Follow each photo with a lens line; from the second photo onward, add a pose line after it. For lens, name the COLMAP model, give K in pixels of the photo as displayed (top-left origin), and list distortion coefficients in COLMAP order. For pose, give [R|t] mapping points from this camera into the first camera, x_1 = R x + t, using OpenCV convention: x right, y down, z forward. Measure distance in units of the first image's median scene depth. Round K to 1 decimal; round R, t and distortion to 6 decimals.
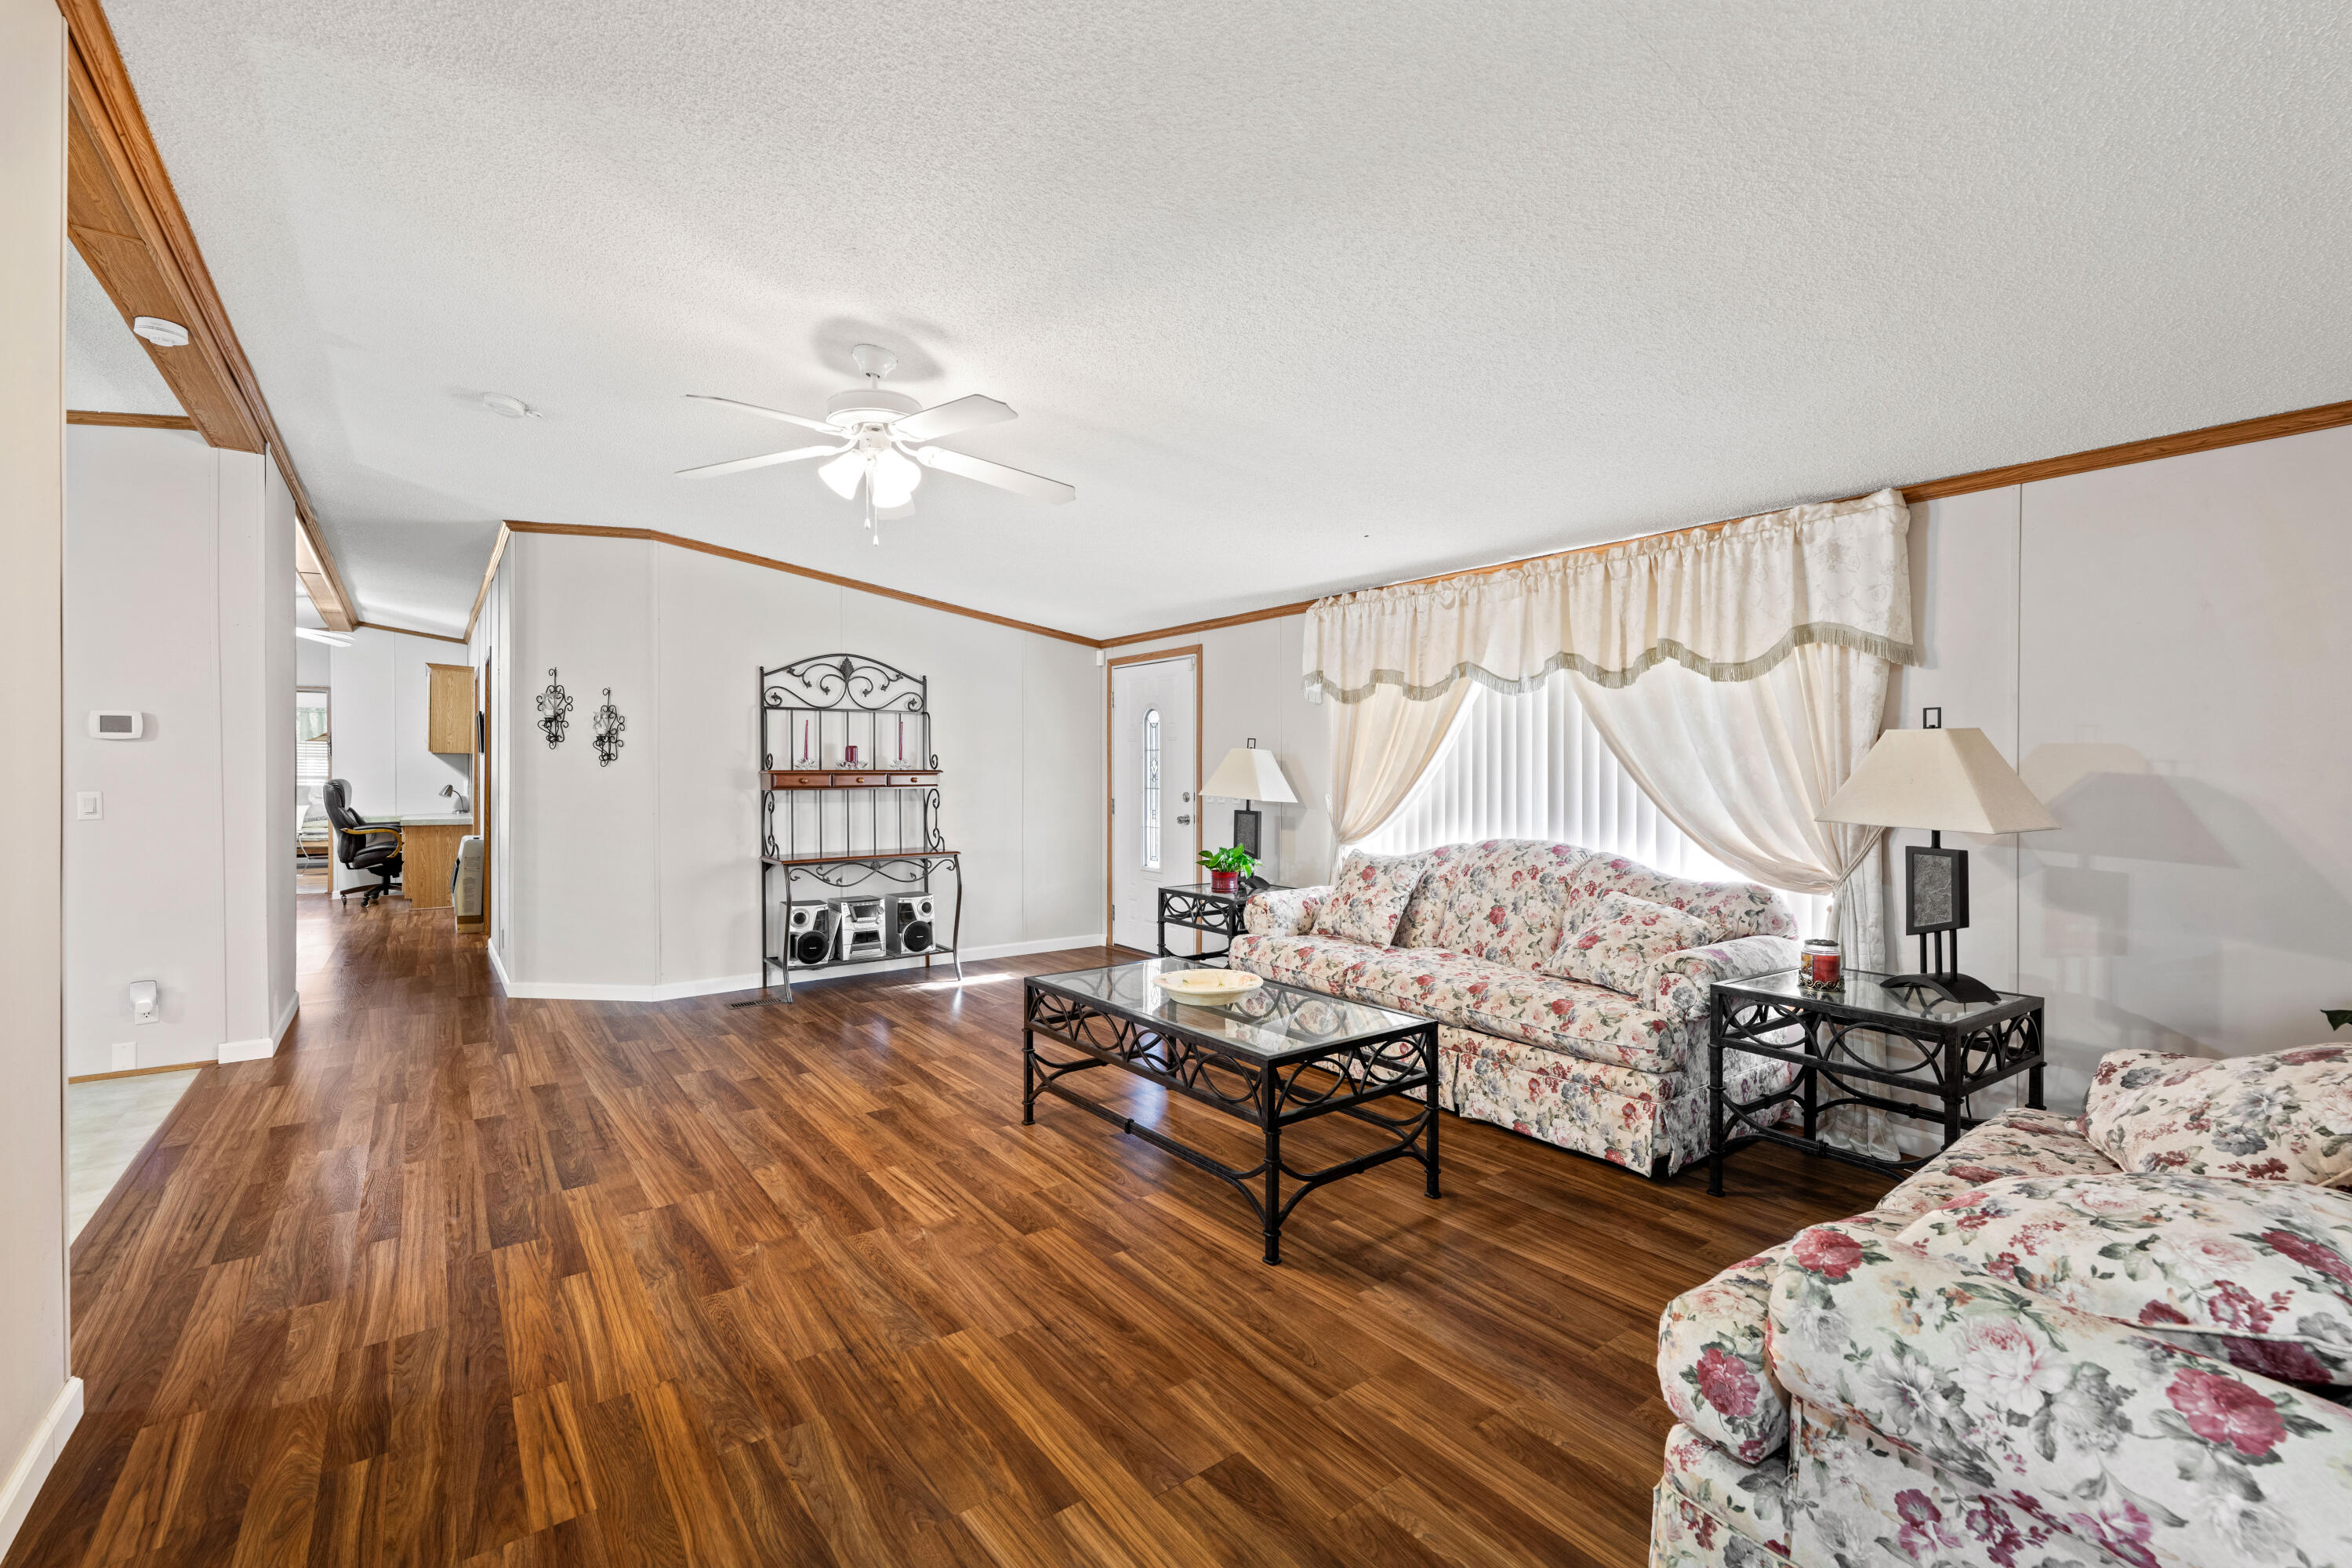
lens RADIAL K [[1012.4, 0, 1173.1], [0, 1012.4, 781.1], [0, 0, 1]] dist [-0.016850, 0.000723]
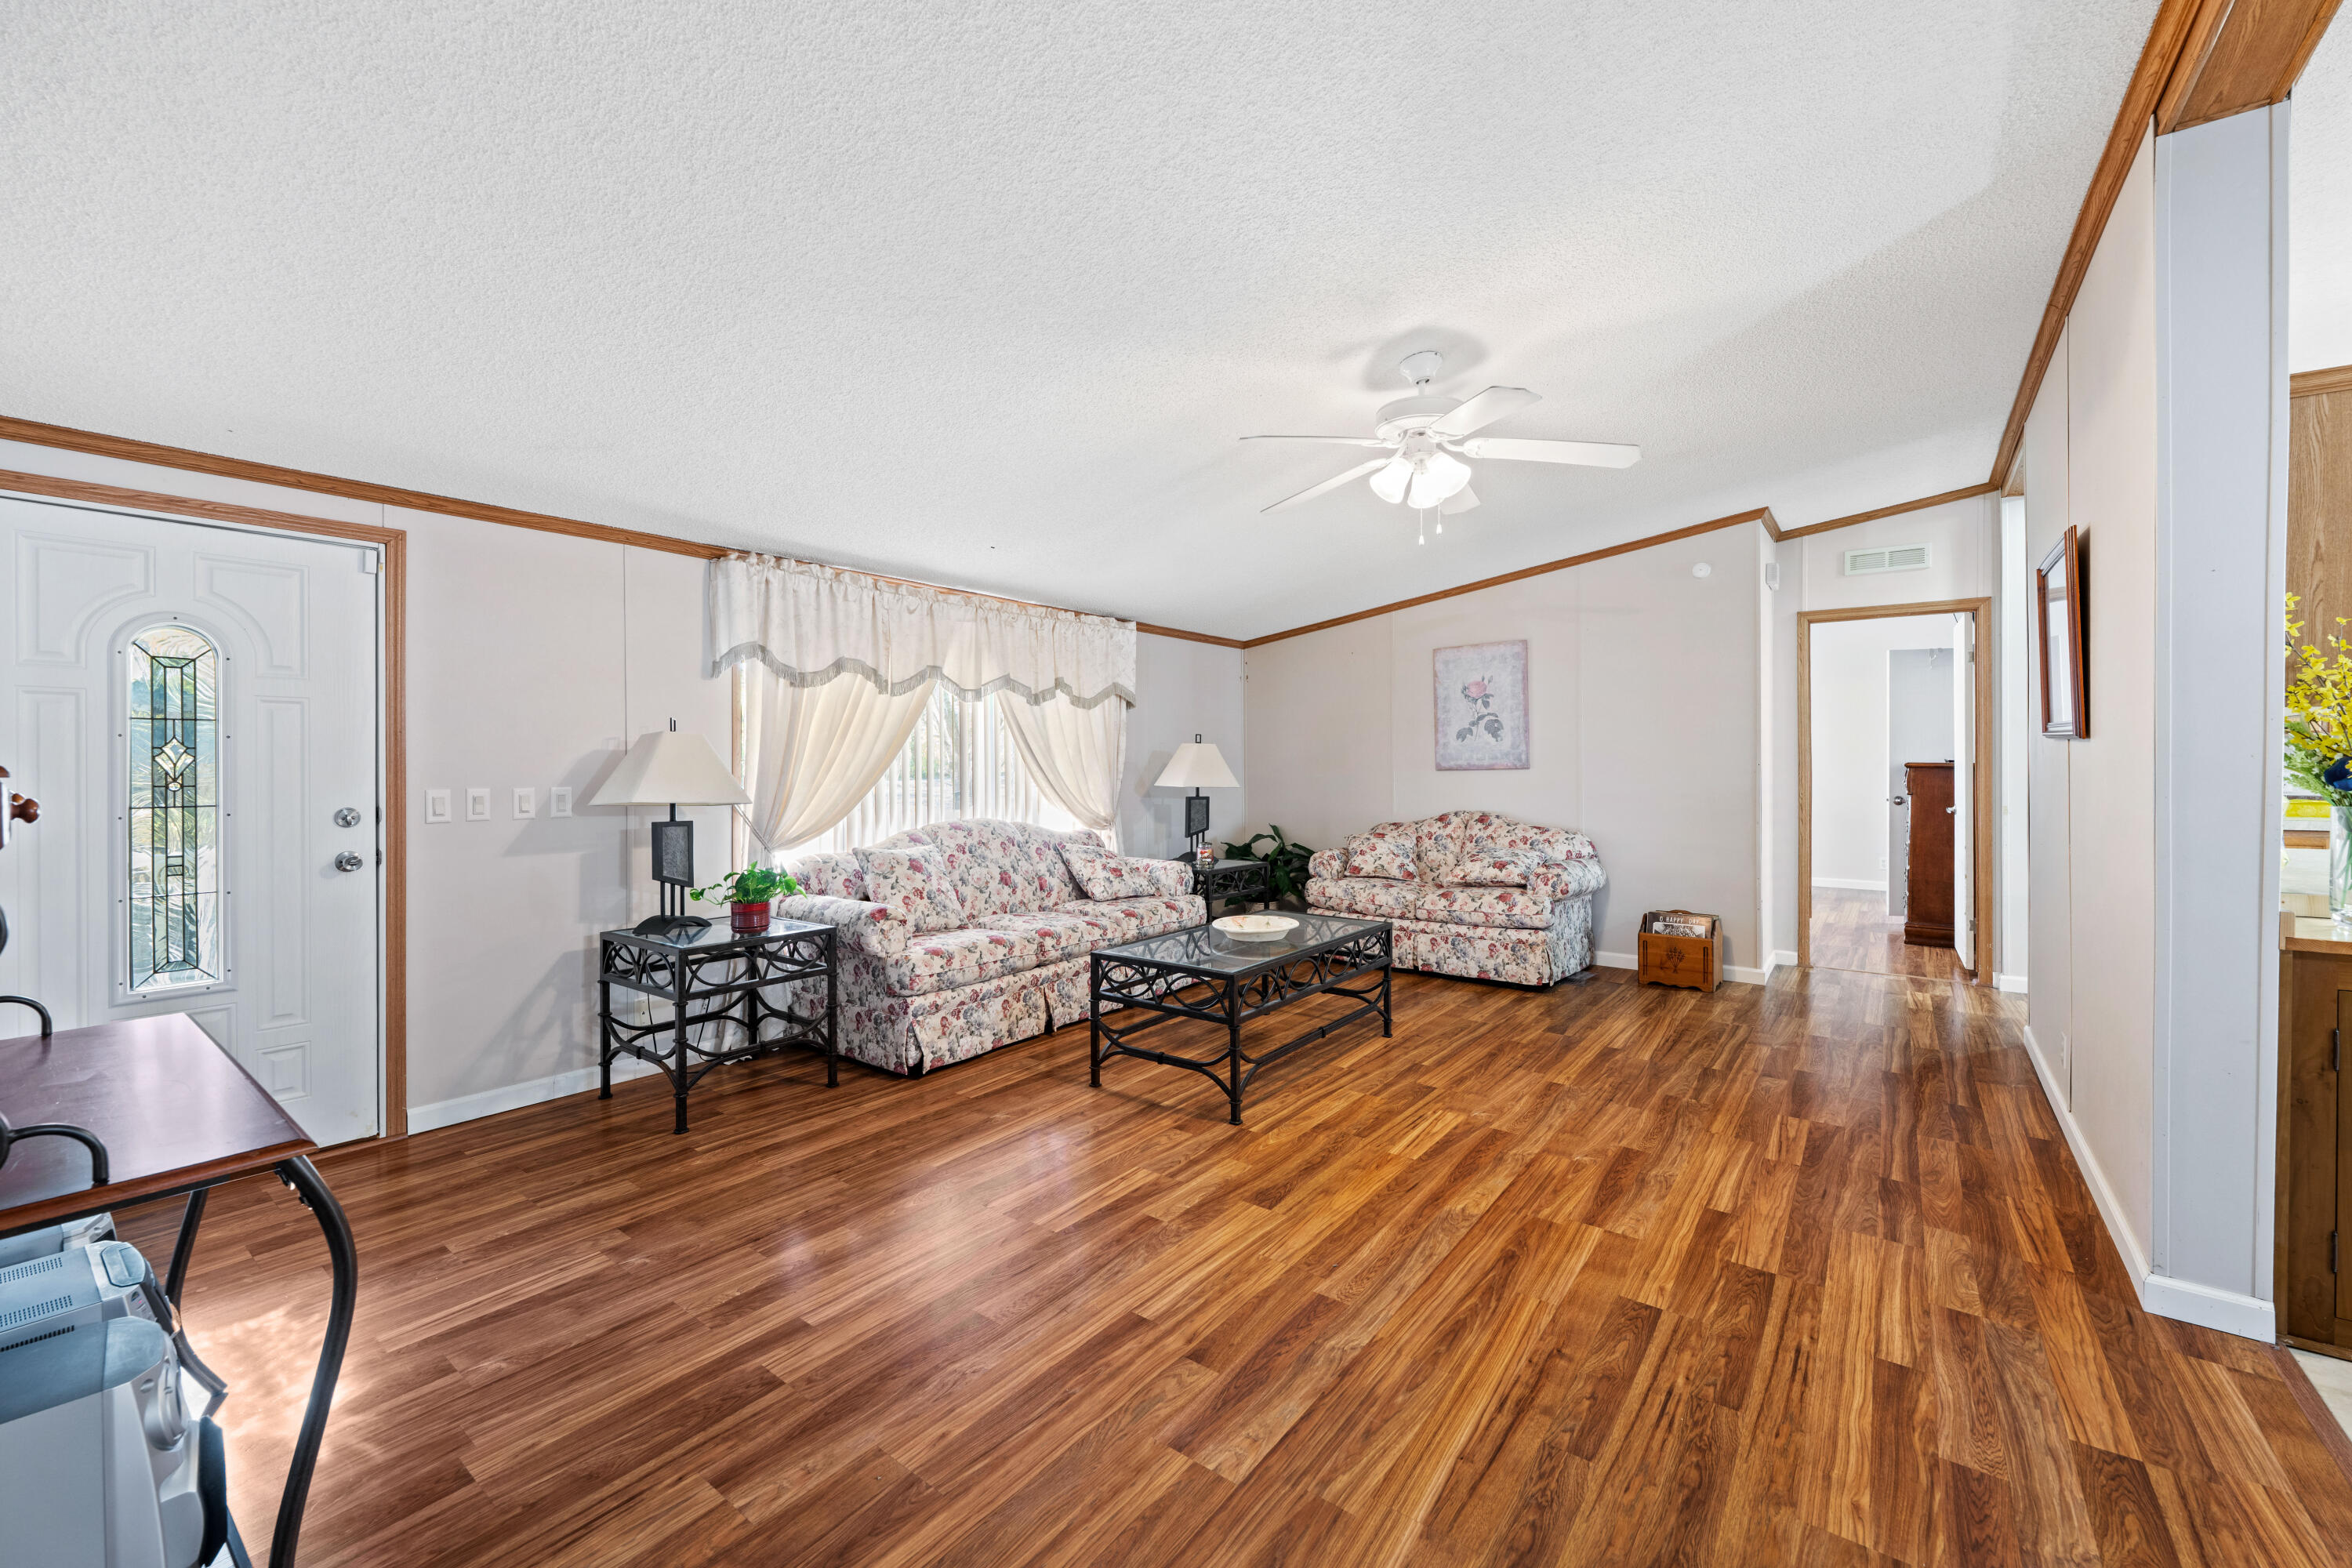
lens RADIAL K [[930.6, 0, 1179.7], [0, 930.6, 781.3], [0, 0, 1]] dist [0.002324, 0.000169]
pose [[-0.276237, -0.024023, 0.960789, -1.105671], [0.010661, 0.999549, 0.028058, -0.023153], [-0.961031, 0.017993, -0.275856, 1.443903]]
